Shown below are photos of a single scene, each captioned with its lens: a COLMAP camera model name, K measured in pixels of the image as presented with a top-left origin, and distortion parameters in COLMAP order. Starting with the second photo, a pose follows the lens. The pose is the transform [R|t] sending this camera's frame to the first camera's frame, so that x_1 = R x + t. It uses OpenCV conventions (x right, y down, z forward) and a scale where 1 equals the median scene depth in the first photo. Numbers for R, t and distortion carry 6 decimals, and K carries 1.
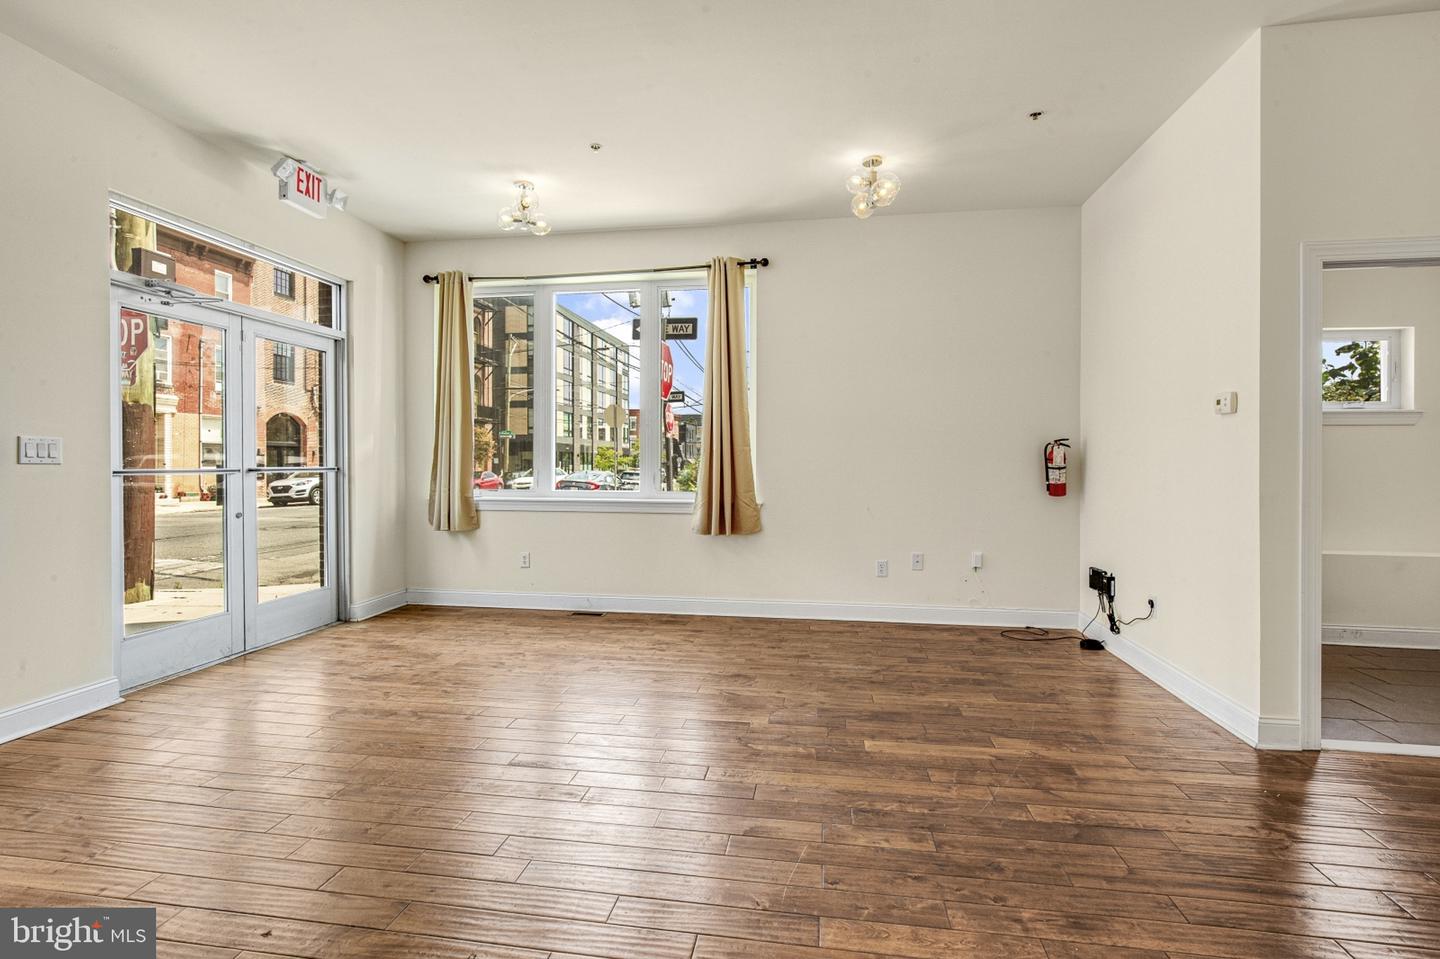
lens RADIAL K [[686.8, 0, 714.1], [0, 686.8, 466.5], [0, 0, 1]] dist [-0.008612, 0.001232]
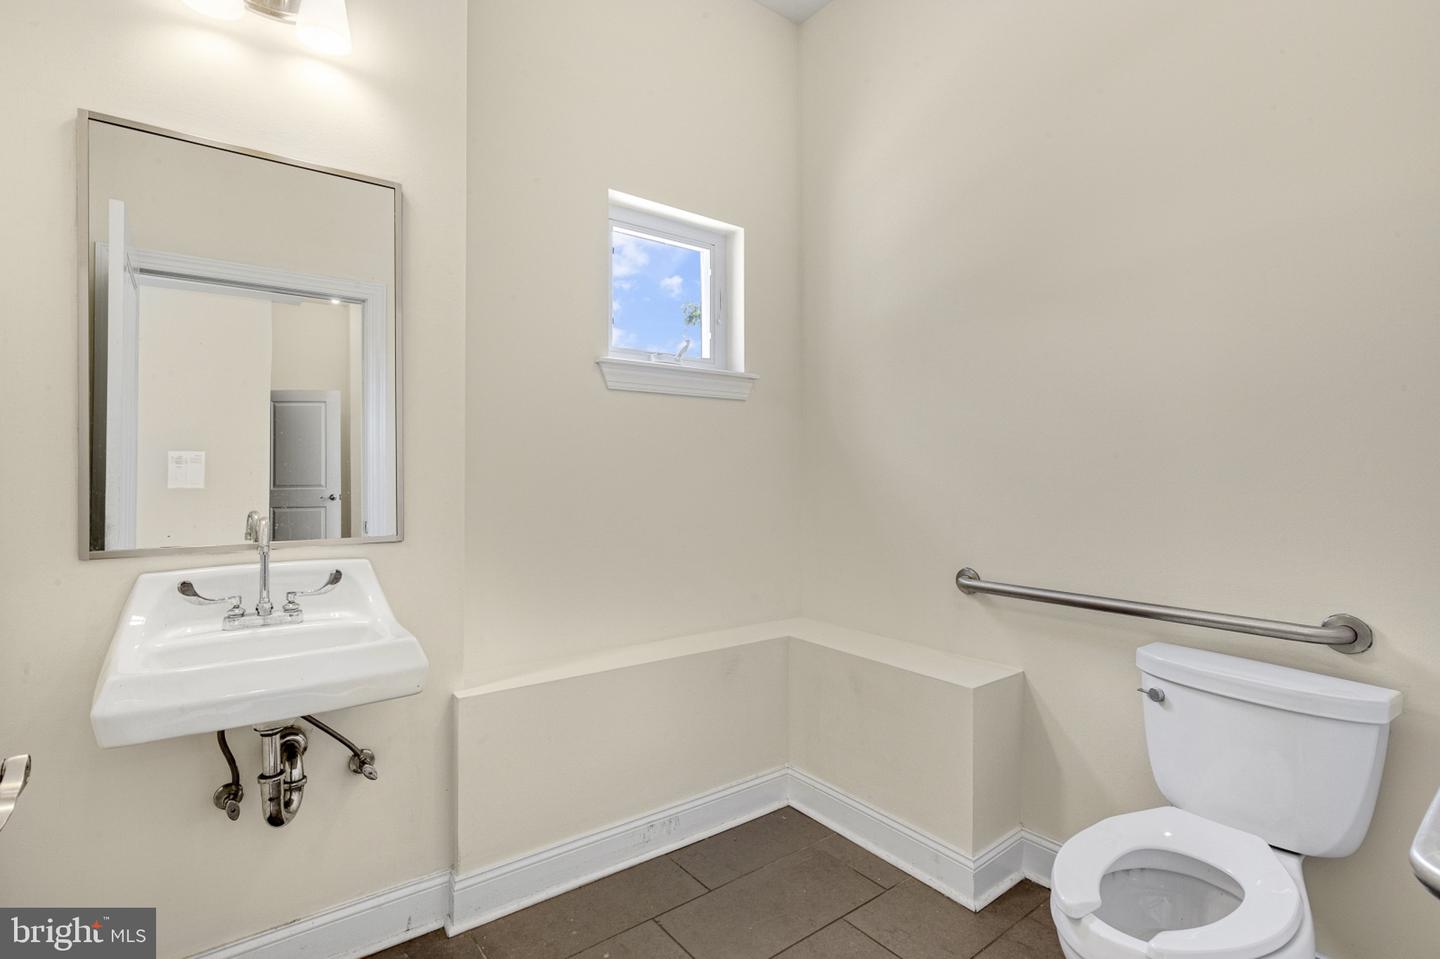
lens RADIAL K [[667.4, 0, 720.0], [0, 667.4, 479.5], [0, 0, 1]] dist [-0.000353, 0.000134]
pose [[0.699302, -0.003470, 0.714818, 0.609852], [0.008880, 0.999953, -0.003834, 0.005207], [-0.714771, 0.009029, 0.699300, 0.621223]]
